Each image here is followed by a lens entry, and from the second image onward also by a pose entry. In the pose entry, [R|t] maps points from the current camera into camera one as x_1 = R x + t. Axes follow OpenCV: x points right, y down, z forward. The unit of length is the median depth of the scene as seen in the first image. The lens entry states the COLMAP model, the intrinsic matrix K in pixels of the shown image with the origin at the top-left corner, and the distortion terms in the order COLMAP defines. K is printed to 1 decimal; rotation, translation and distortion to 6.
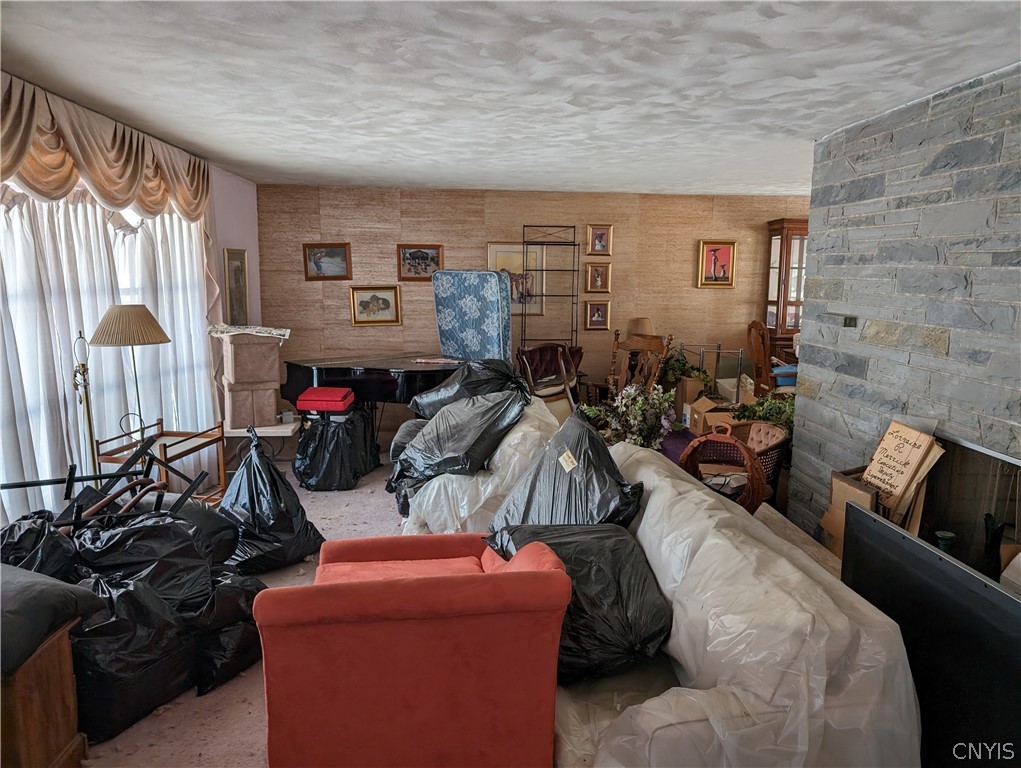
lens RADIAL K [[727.3, 0, 513.5], [0, 727.3, 380.6], [0, 0, 1]] dist [-0.002080, -0.003485]
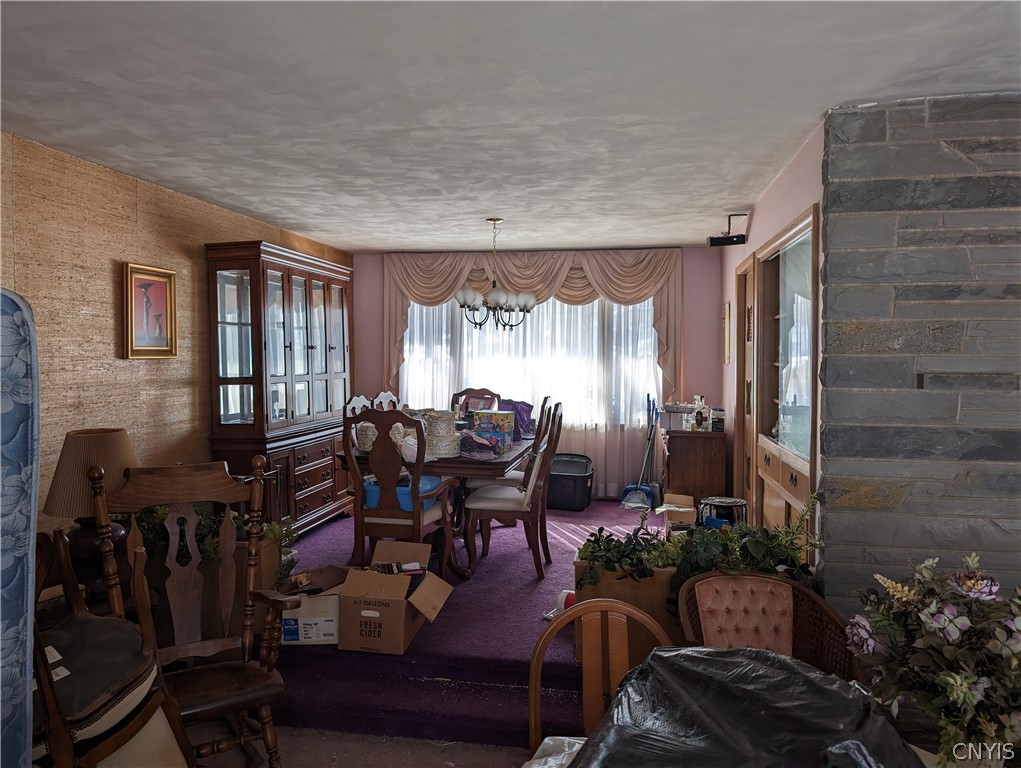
lens RADIAL K [[721.2, 0, 506.3], [0, 721.2, 381.2], [0, 0, 1]] dist [0.007187, -0.006059]
pose [[0.255900, -0.047414, 0.965540, -0.287860], [0.150510, 0.988571, 0.008655, -0.148041], [-0.954914, 0.143109, 0.260112, 1.190857]]
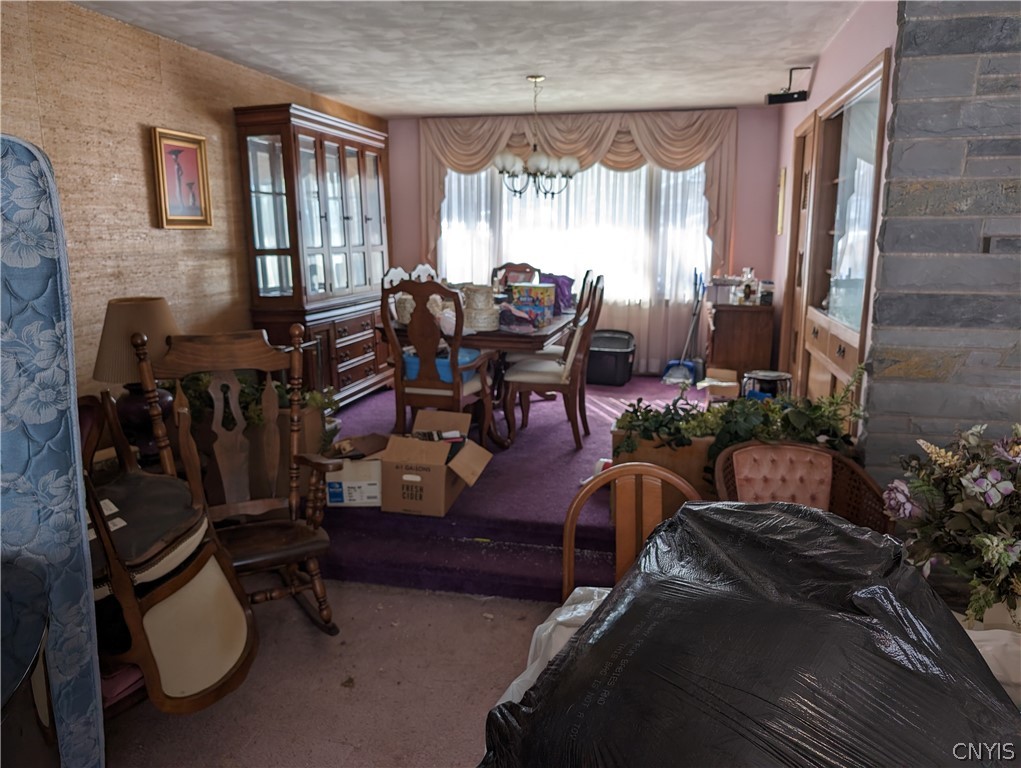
lens RADIAL K [[727.3, 0, 513.5], [0, 727.3, 380.6], [0, 0, 1]] dist [-0.002080, -0.003485]
pose [[0.303555, -0.202741, 0.930994, -0.279016], [0.152201, 0.974871, 0.162670, -0.135461], [-0.940579, 0.092319, 0.326784, 1.189761]]
